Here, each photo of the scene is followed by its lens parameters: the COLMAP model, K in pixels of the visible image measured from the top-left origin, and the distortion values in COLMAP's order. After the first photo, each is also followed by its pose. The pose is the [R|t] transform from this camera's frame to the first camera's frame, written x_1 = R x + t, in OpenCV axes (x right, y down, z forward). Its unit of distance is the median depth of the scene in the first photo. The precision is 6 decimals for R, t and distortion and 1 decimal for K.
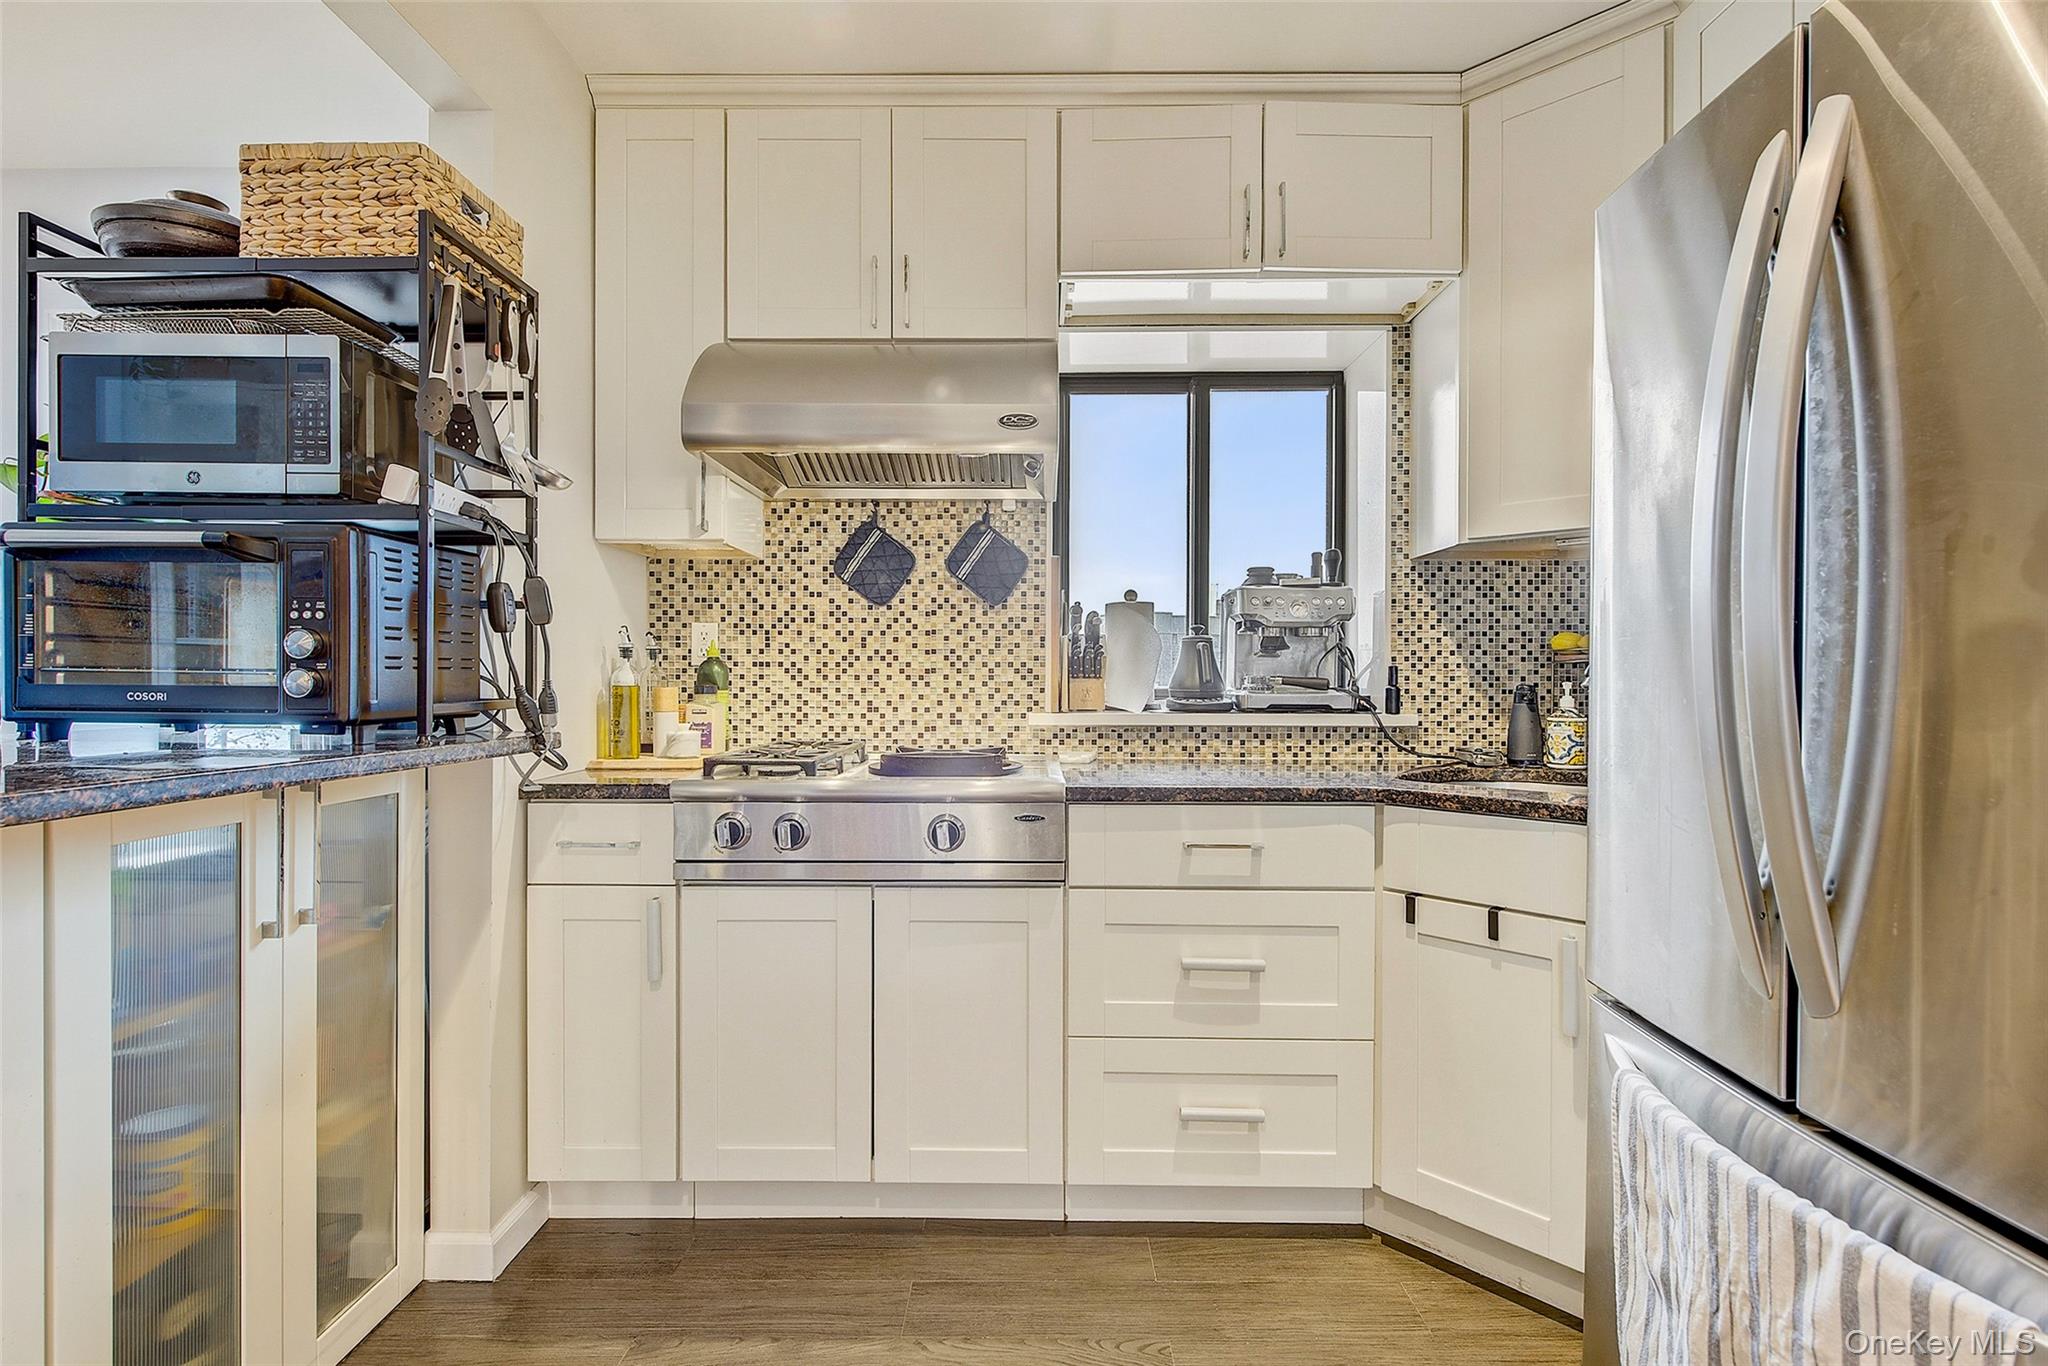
lens RADIAL K [[960.3, 0, 1024.0], [0, 960.3, 683.0], [0, 0, 1]] dist [-0.002062, -0.000112]
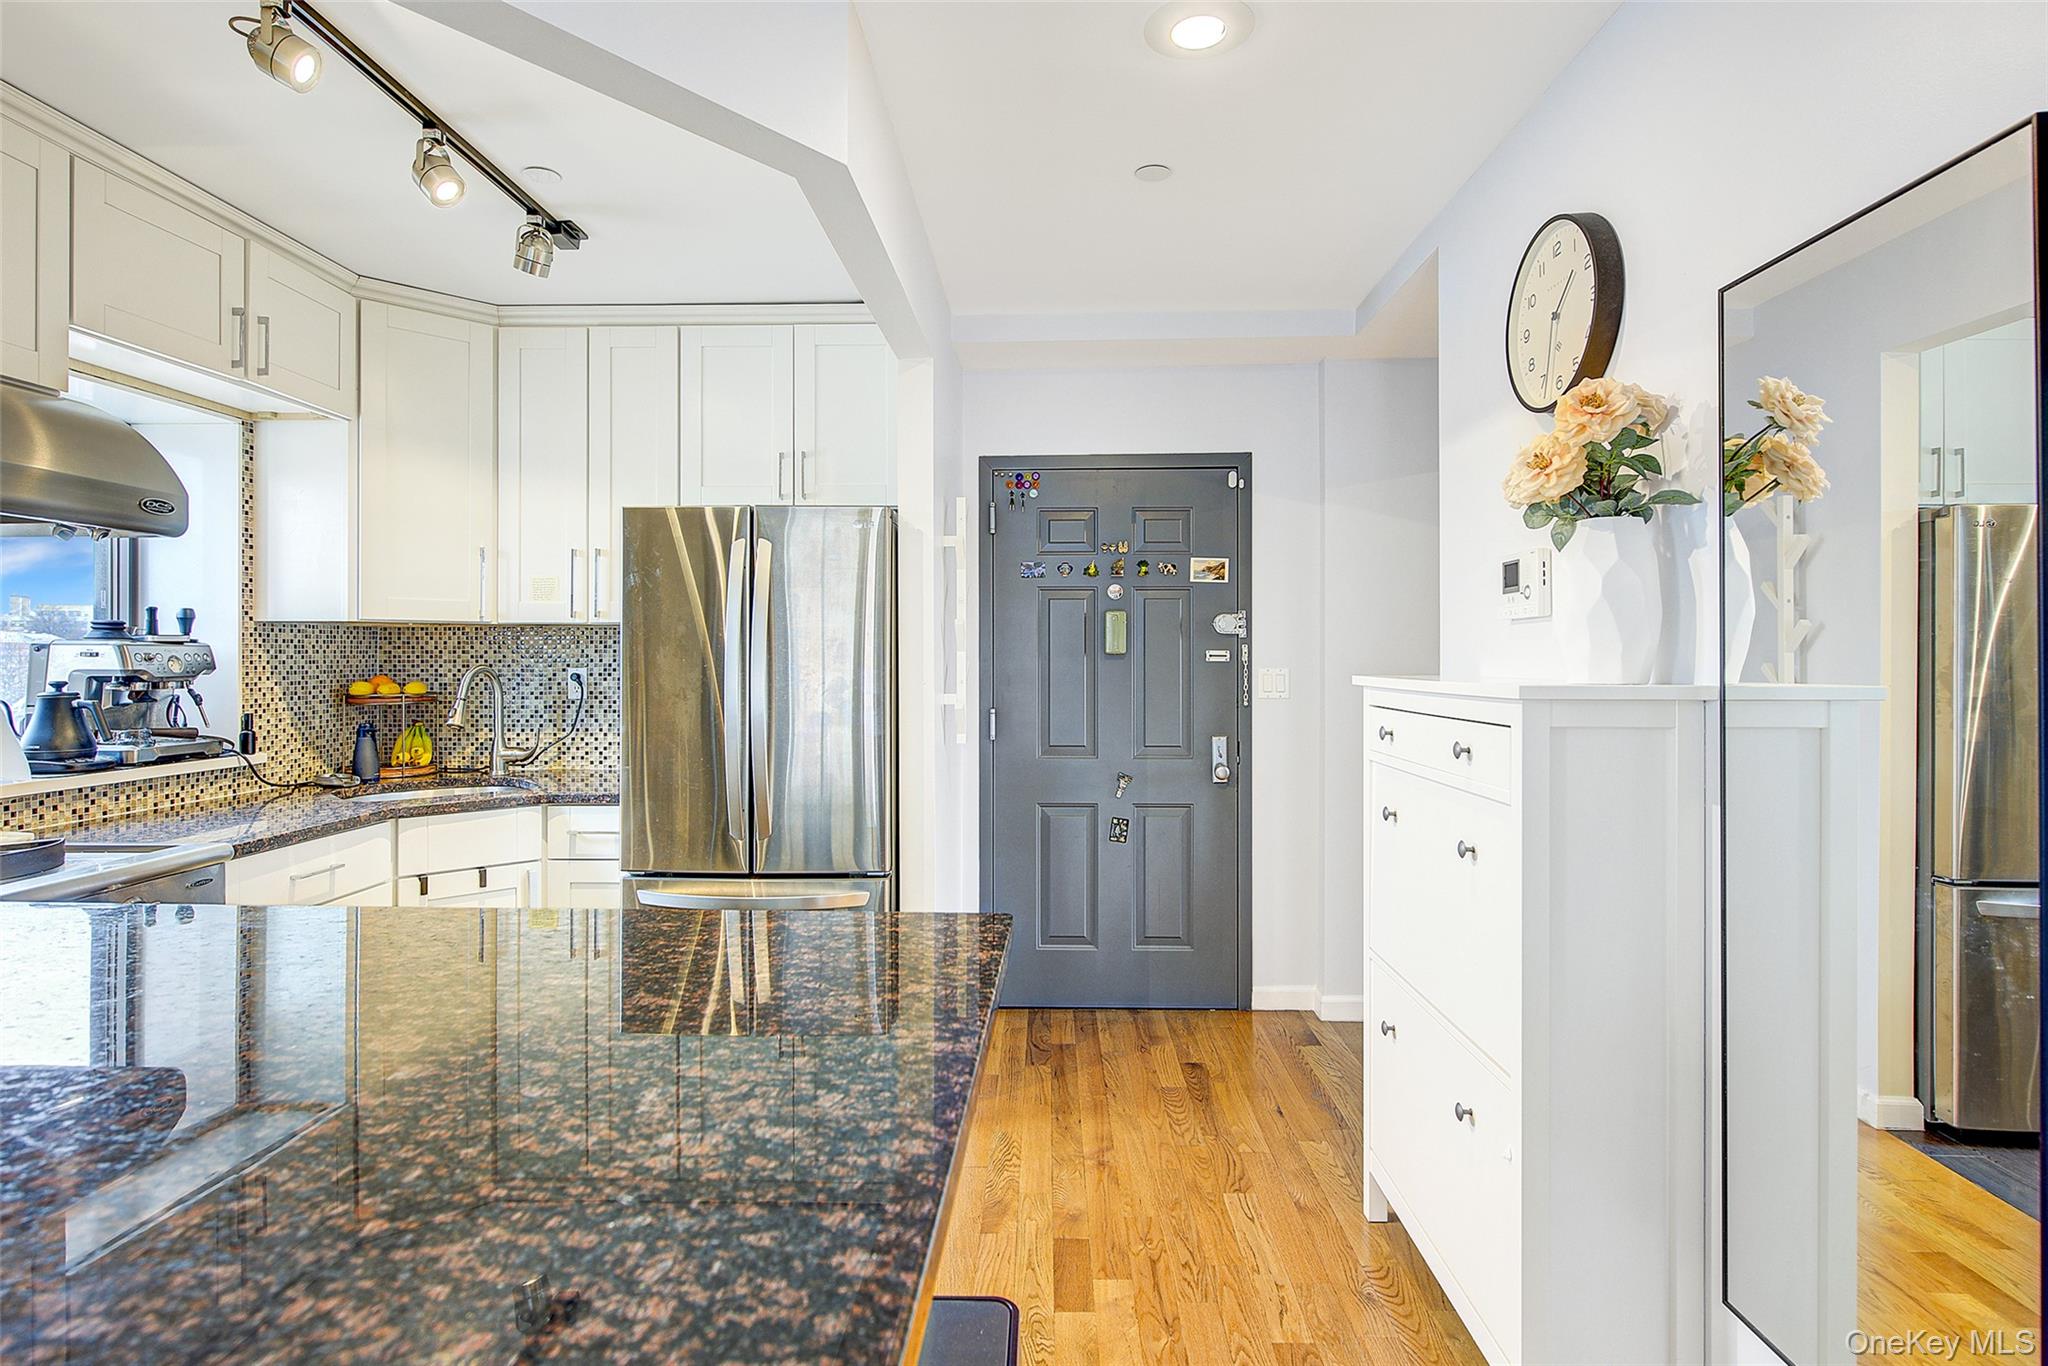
lens RADIAL K [[1052.6, 0, 1025.4], [0, 1052.6, 652.9], [0, 0, 1]] dist [0.001035, 0.000288]
pose [[0.014823, -0.001407, 0.999889, -0.873810], [0.005056, 0.999986, 0.001333, -0.087097], [-0.999877, 0.005036, 0.014830, 0.035534]]
